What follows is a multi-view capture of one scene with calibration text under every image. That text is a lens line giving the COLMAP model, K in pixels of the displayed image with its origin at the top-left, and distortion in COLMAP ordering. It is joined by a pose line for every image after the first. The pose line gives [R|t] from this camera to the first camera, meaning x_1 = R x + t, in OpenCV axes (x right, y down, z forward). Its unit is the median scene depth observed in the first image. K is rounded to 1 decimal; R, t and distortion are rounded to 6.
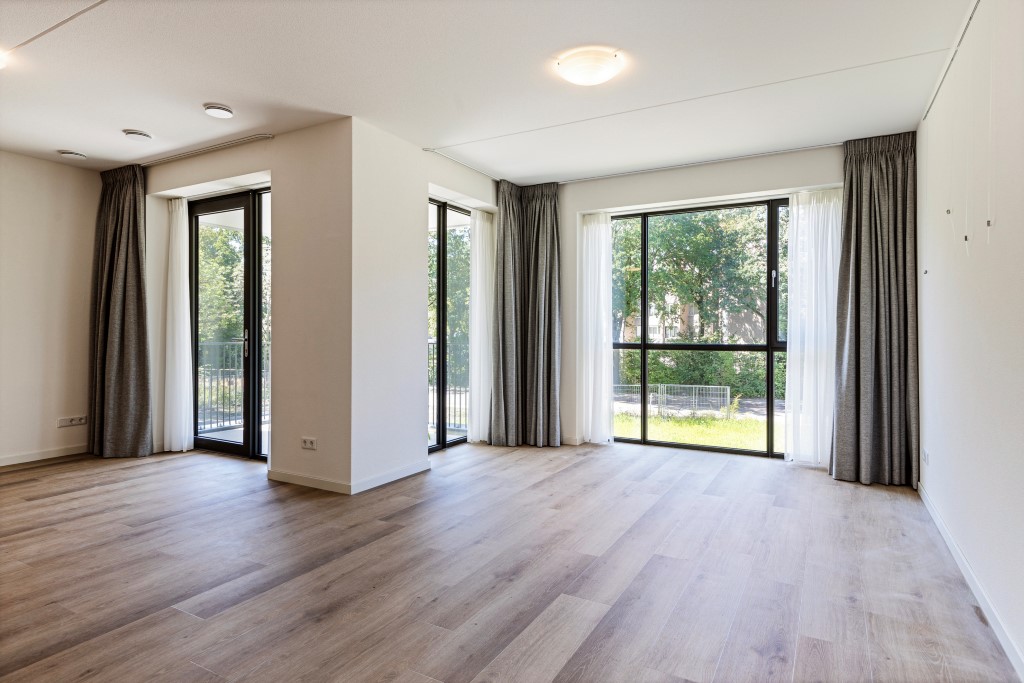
lens RADIAL K [[561.6, 0, 512.8], [0, 561.6, 334.9], [0, 0, 1]] dist [0.001389, -0.000815]
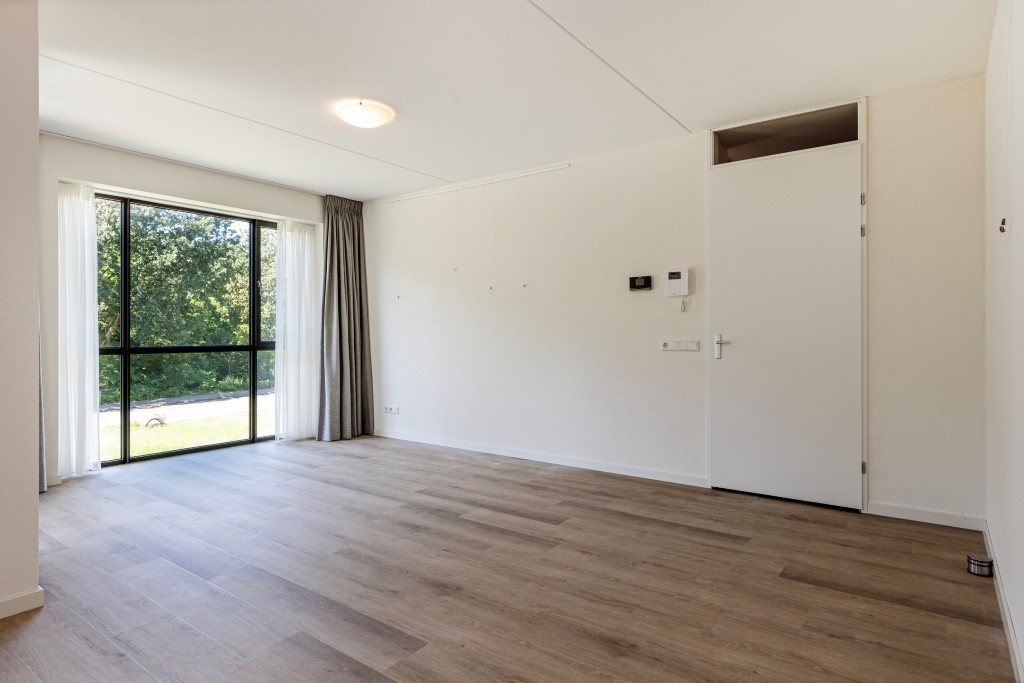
lens RADIAL K [[578.5, 0, 512.0], [0, 578.5, 341.5], [0, 0, 1]] dist [0.006059, 0.000794]
pose [[0.124689, -0.016671, 0.992056, -0.770805], [0.008140, 0.999842, 0.015779, -0.004847], [-0.992162, 0.006108, 0.124805, 0.386006]]
